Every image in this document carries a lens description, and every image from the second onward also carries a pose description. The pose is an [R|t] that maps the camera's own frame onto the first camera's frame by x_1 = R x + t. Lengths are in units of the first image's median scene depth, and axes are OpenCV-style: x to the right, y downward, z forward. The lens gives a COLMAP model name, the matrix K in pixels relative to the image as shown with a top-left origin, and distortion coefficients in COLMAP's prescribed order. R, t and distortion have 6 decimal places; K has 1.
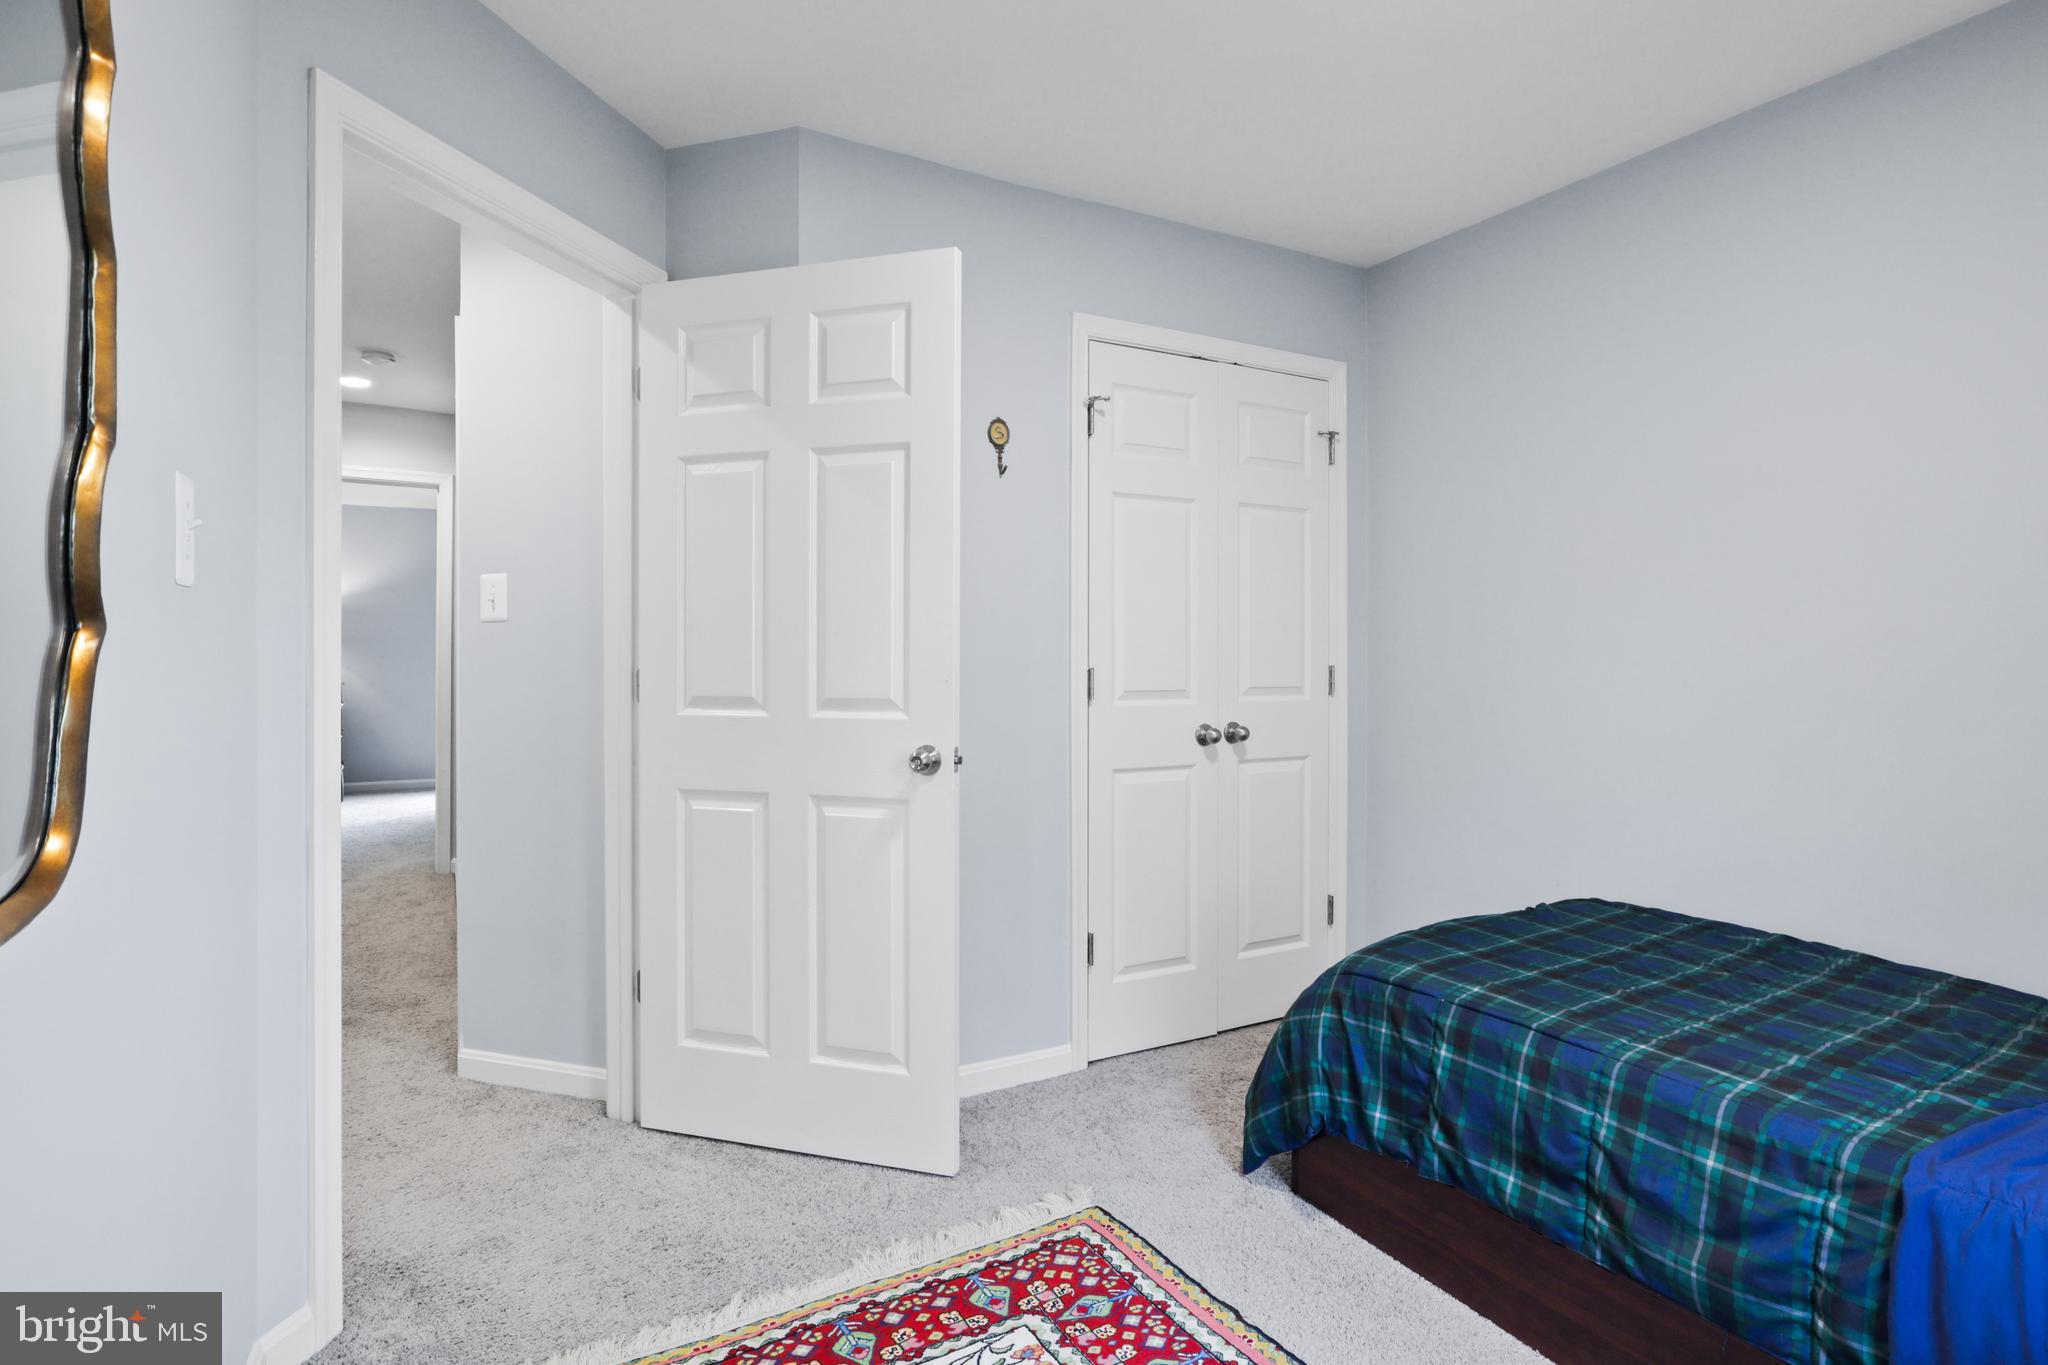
lens RADIAL K [[1049.5, 0, 1034.9], [0, 1049.5, 671.4], [0, 0, 1]] dist [-0.003218, 0.015668]
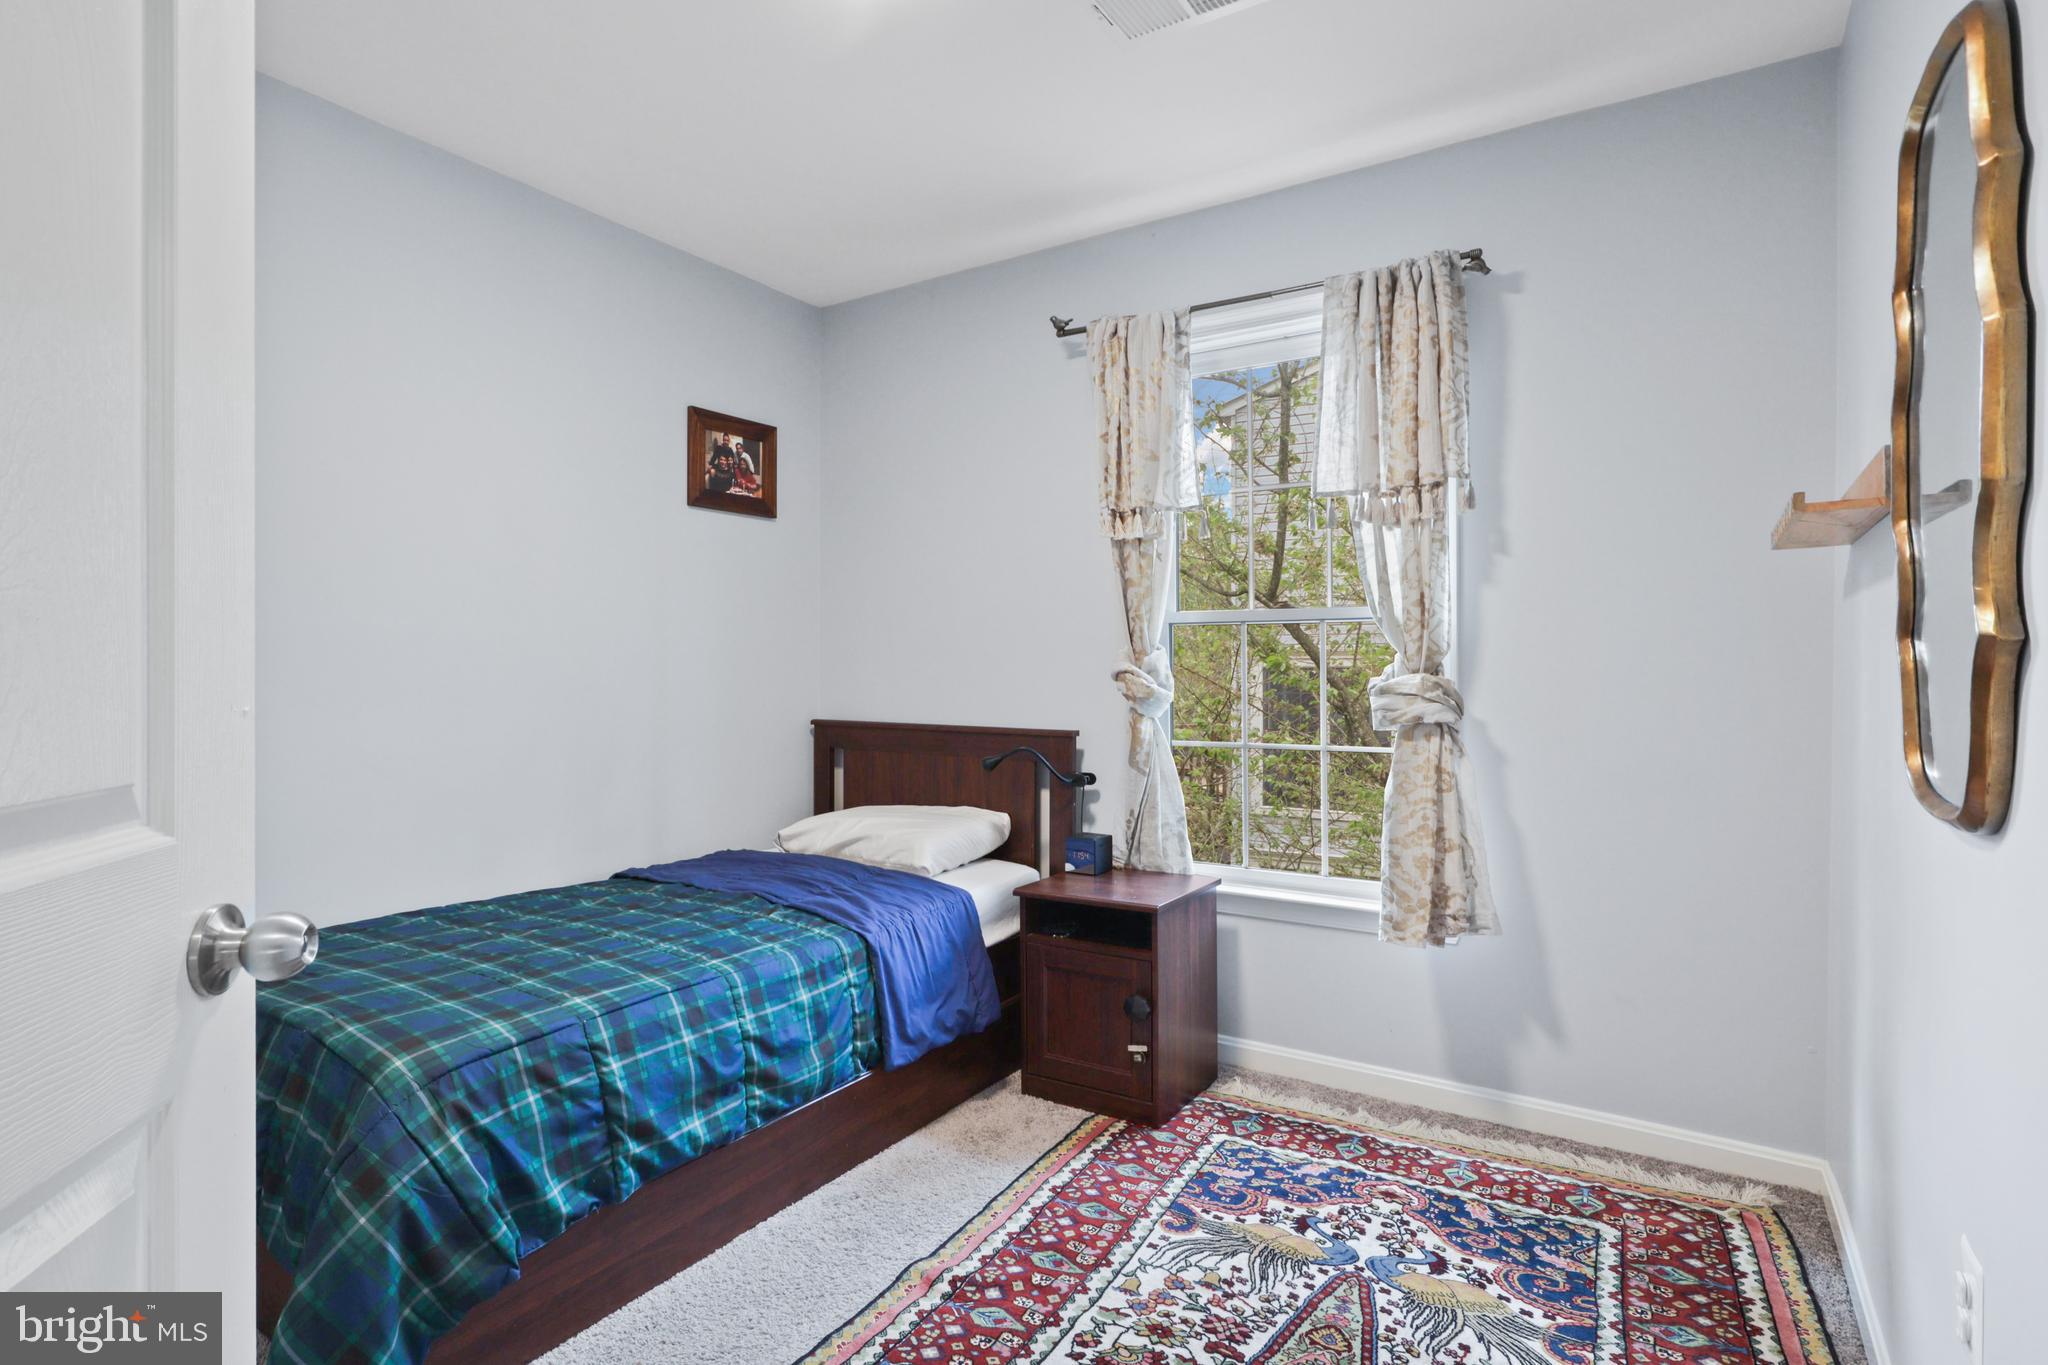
lens RADIAL K [[1049.5, 0, 1034.9], [0, 1049.5, 671.4], [0, 0, 1]] dist [-0.003218, 0.015668]
pose [[-0.461044, -0.005610, 0.887360, -0.722361], [0.021794, 0.999607, 0.017643, -0.010329], [-0.887110, 0.027473, -0.460740, 1.217023]]
